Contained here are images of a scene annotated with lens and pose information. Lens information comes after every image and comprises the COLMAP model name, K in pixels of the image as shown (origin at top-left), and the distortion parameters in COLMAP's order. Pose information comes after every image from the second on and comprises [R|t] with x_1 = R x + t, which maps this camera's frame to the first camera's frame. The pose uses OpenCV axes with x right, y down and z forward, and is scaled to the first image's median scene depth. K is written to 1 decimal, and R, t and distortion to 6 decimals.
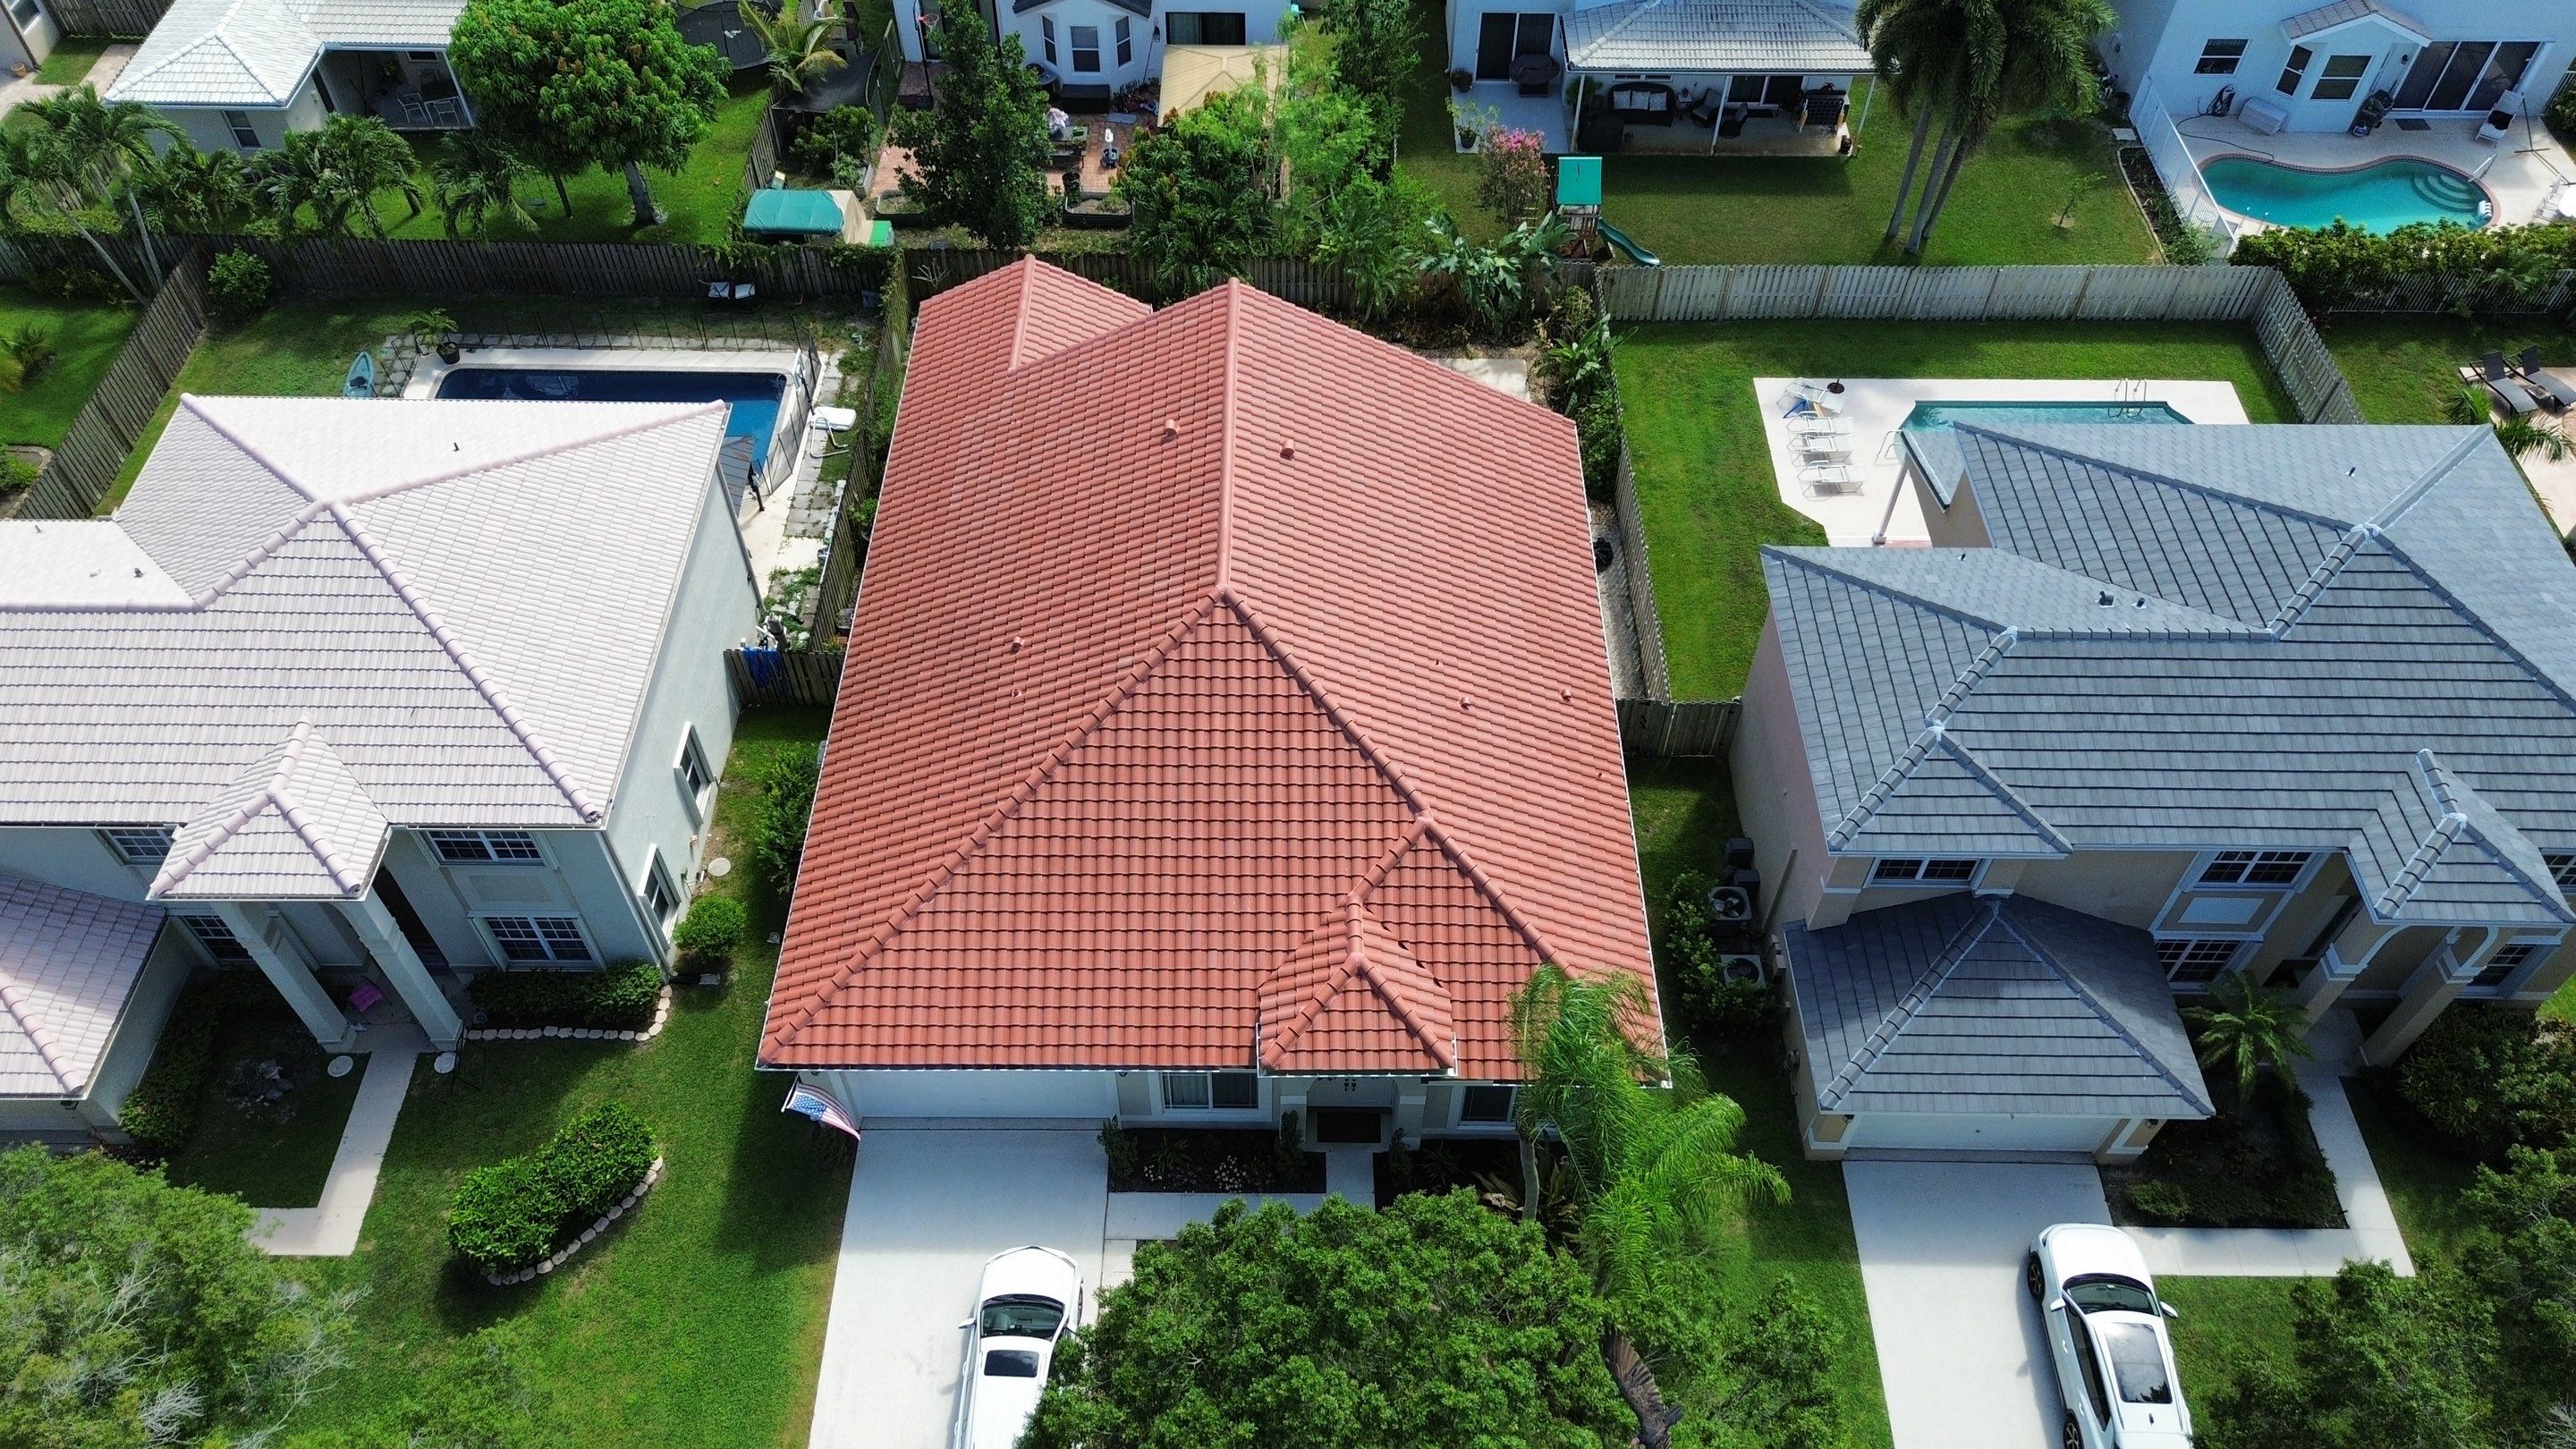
lens RADIAL K [[1840.0, 0, 1289.7], [0, 1840.0, 731.3], [0, 0, 1]] dist [0.028087, -0.004644]
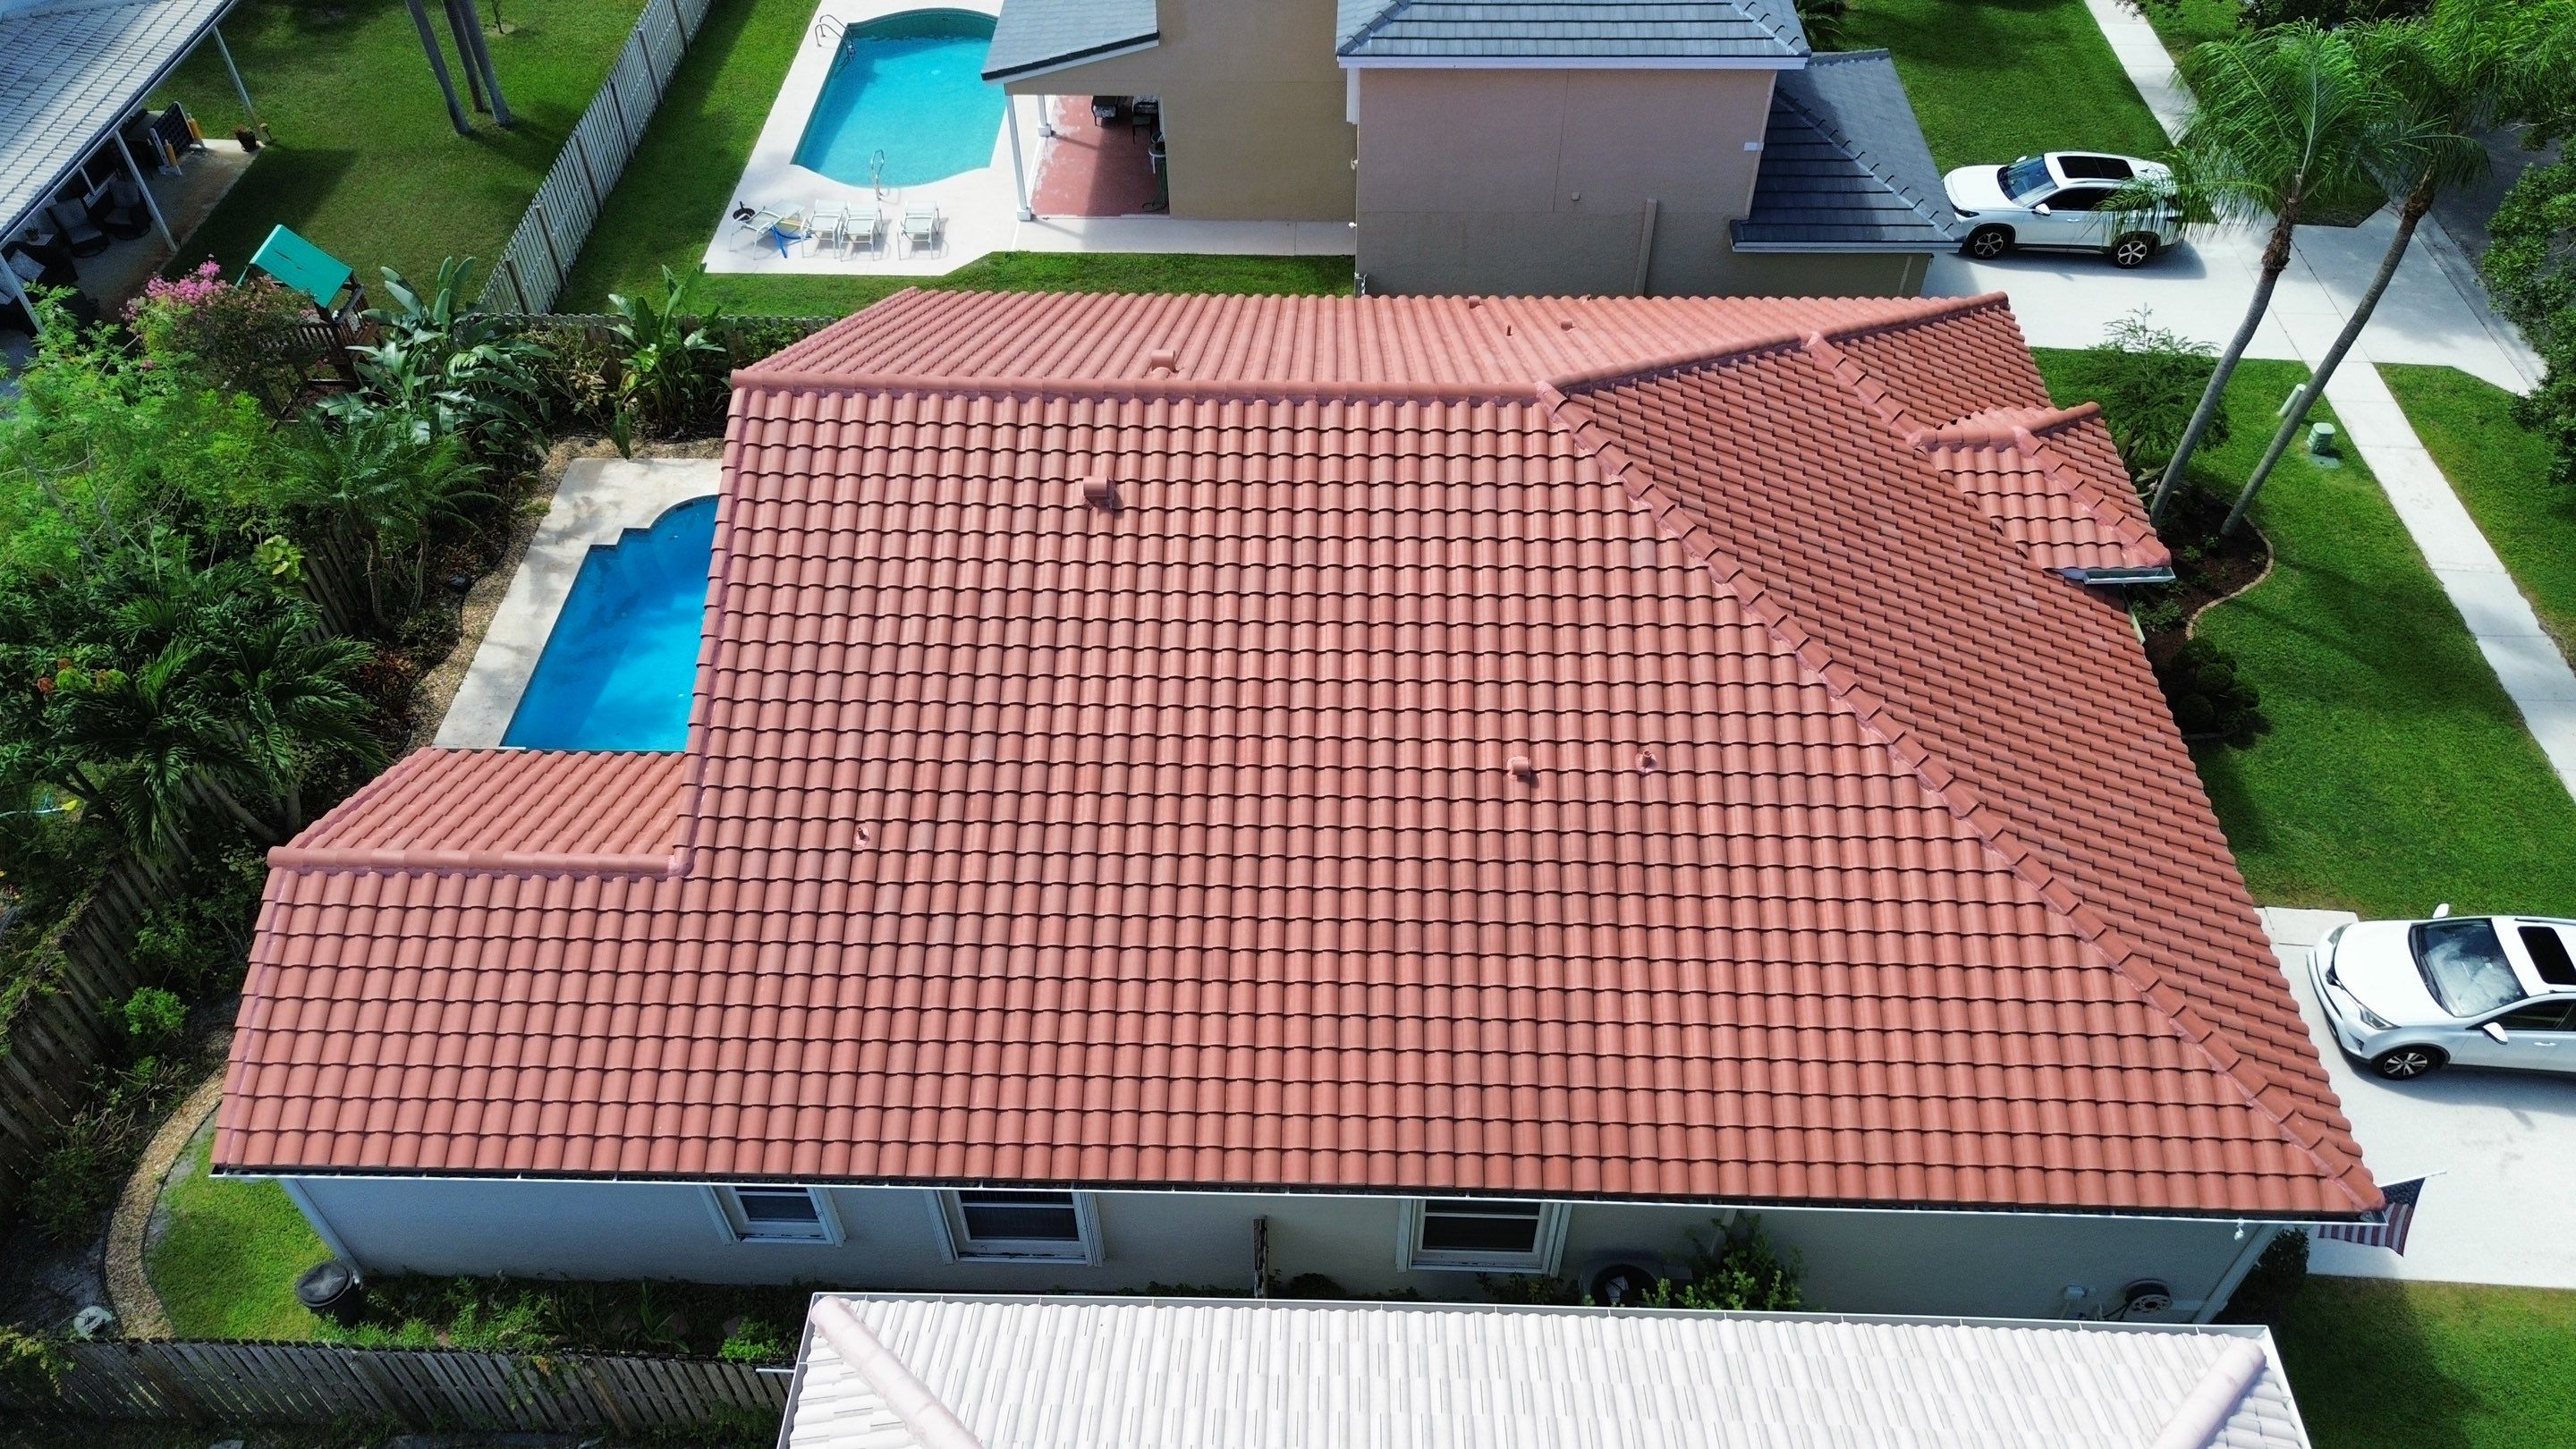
lens RADIAL K [[1840.0, 0, 1289.7], [0, 1840.0, 731.3], [0, 0, 1]] dist [0.028087, -0.004644]
pose [[0.028509, -0.729380, 0.683514, -0.526054], [0.778146, 0.445404, 0.442836, -0.355303], [-0.627436, 0.519249, 0.580262, 0.743162]]
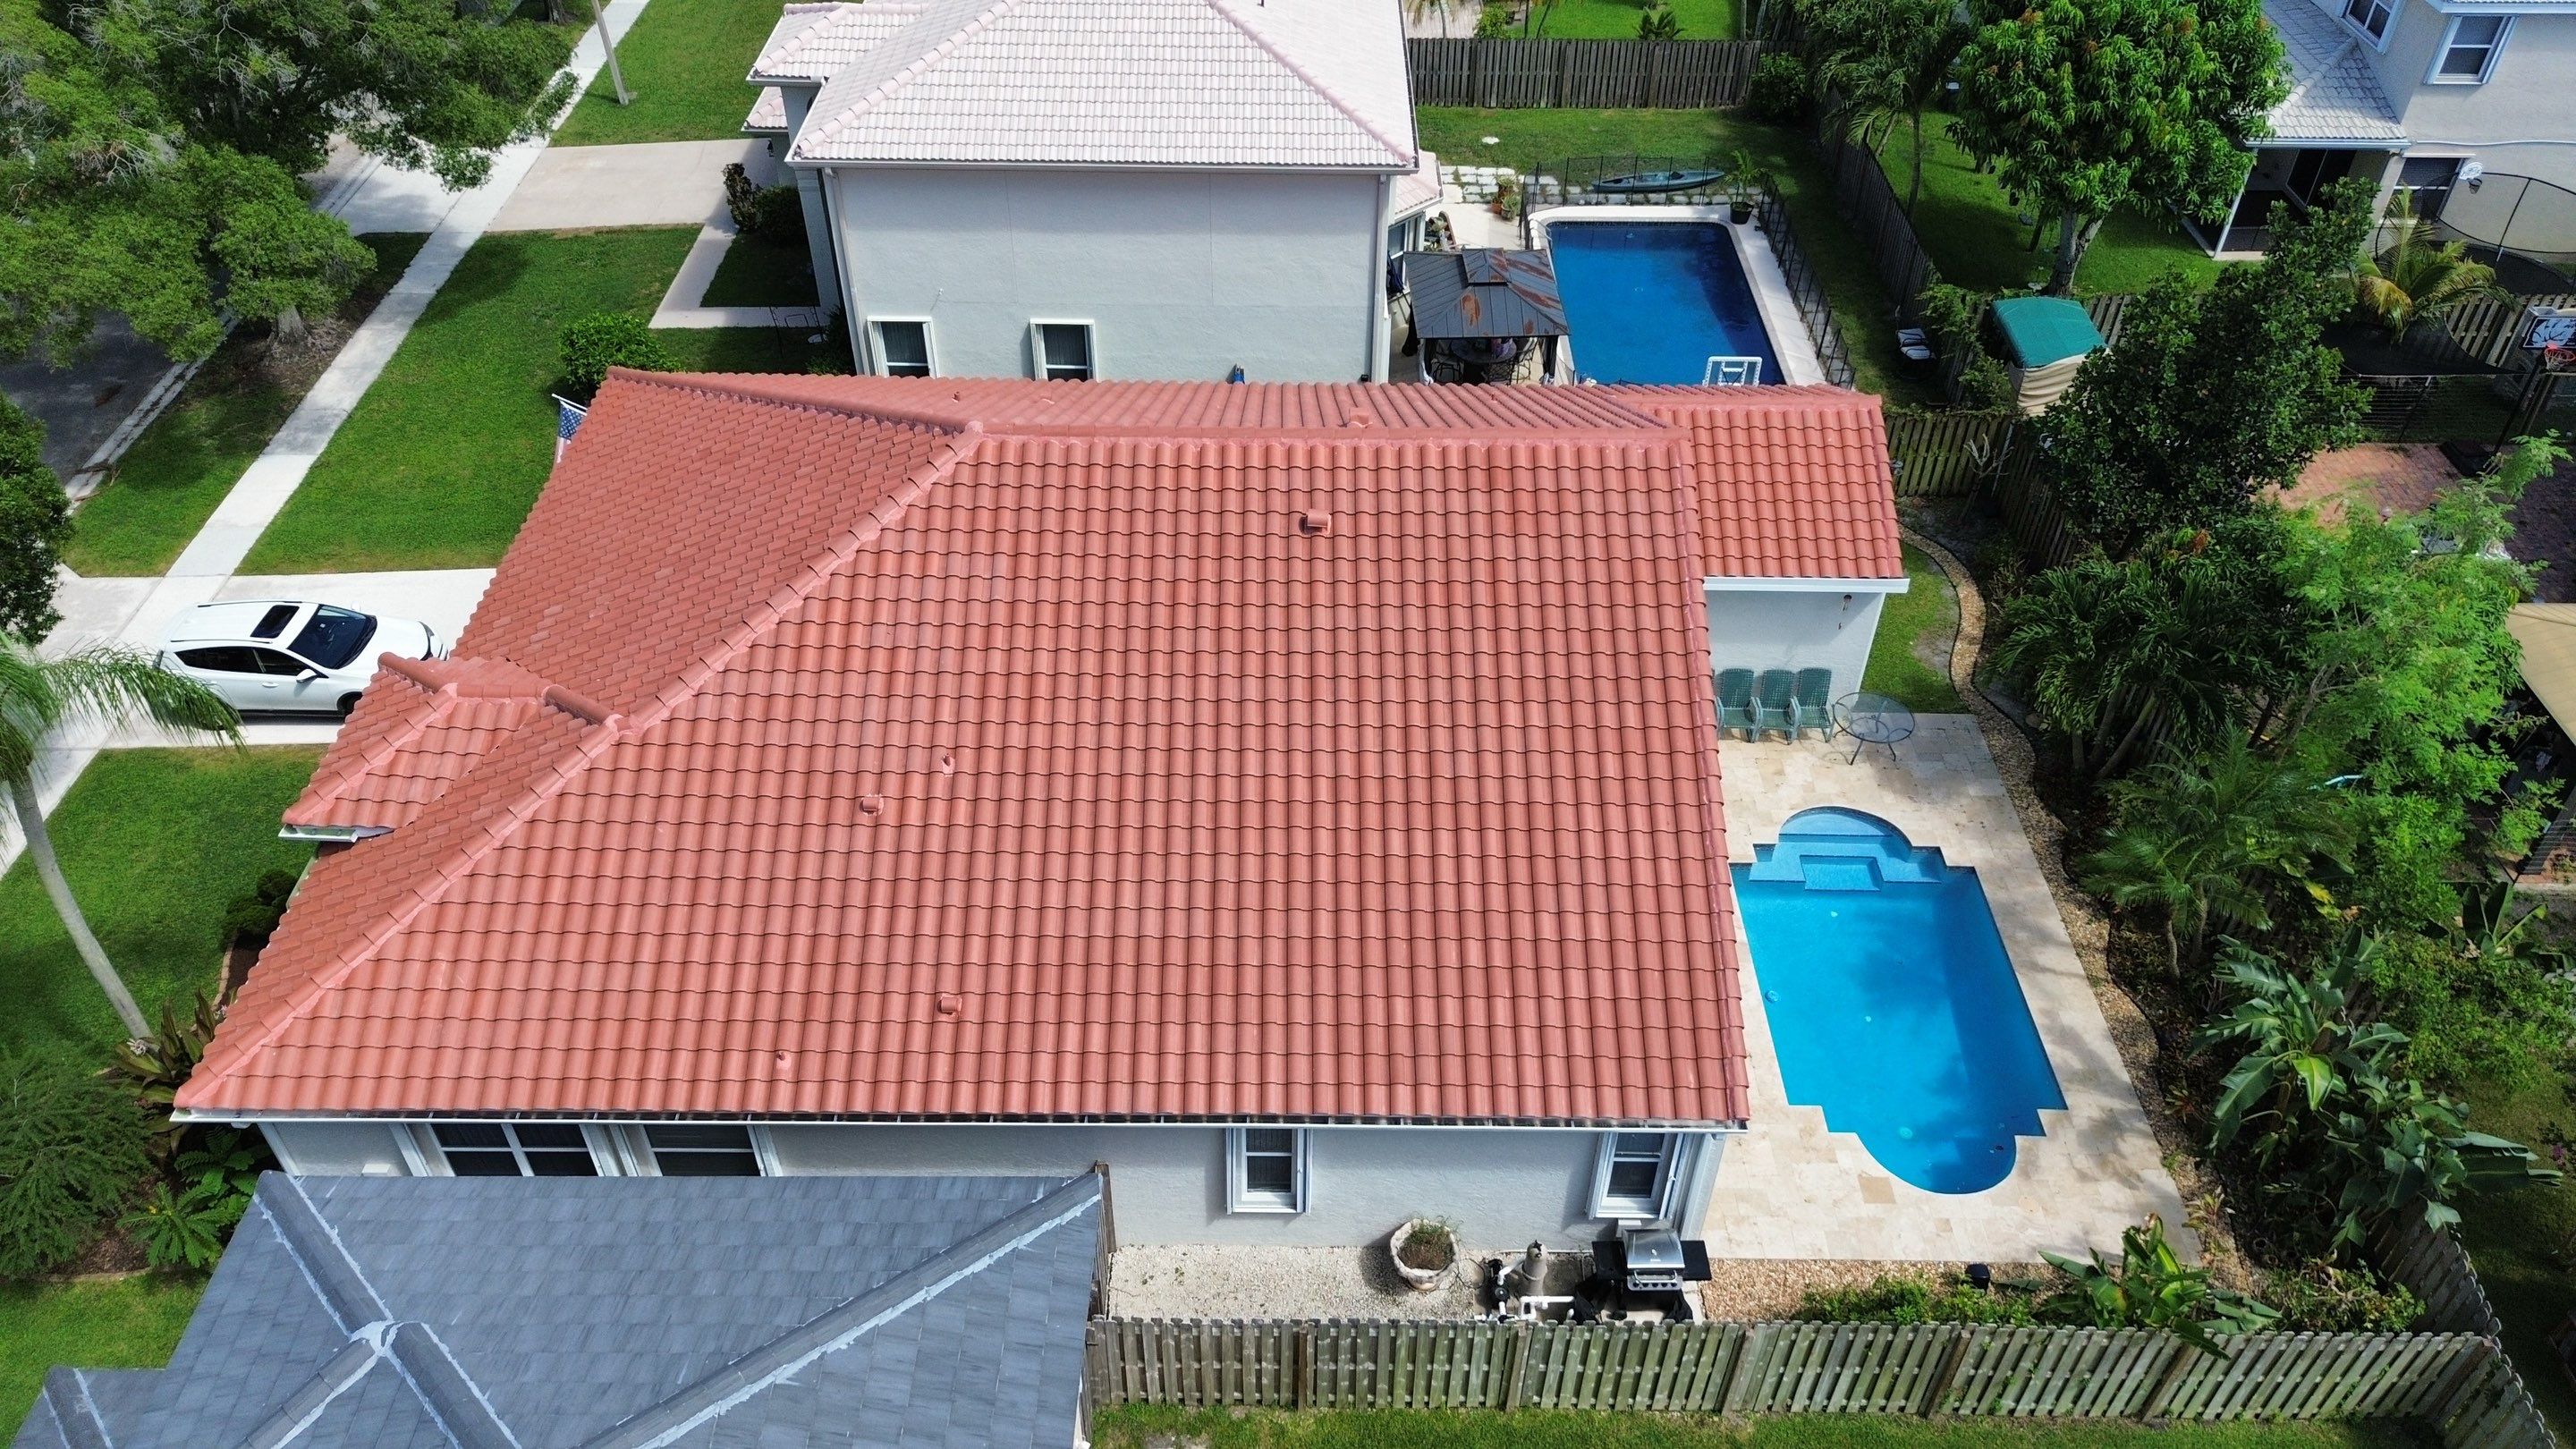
lens RADIAL K [[1840.0, 0, 1289.7], [0, 1840.0, 731.3], [0, 0, 1]] dist [0.028087, -0.004644]
pose [[0.000167, 0.648812, -0.760949, 0.555031], [-0.775852, 0.480178, 0.409247, -0.392938], [0.630915, 0.590315, 0.503463, 0.779283]]
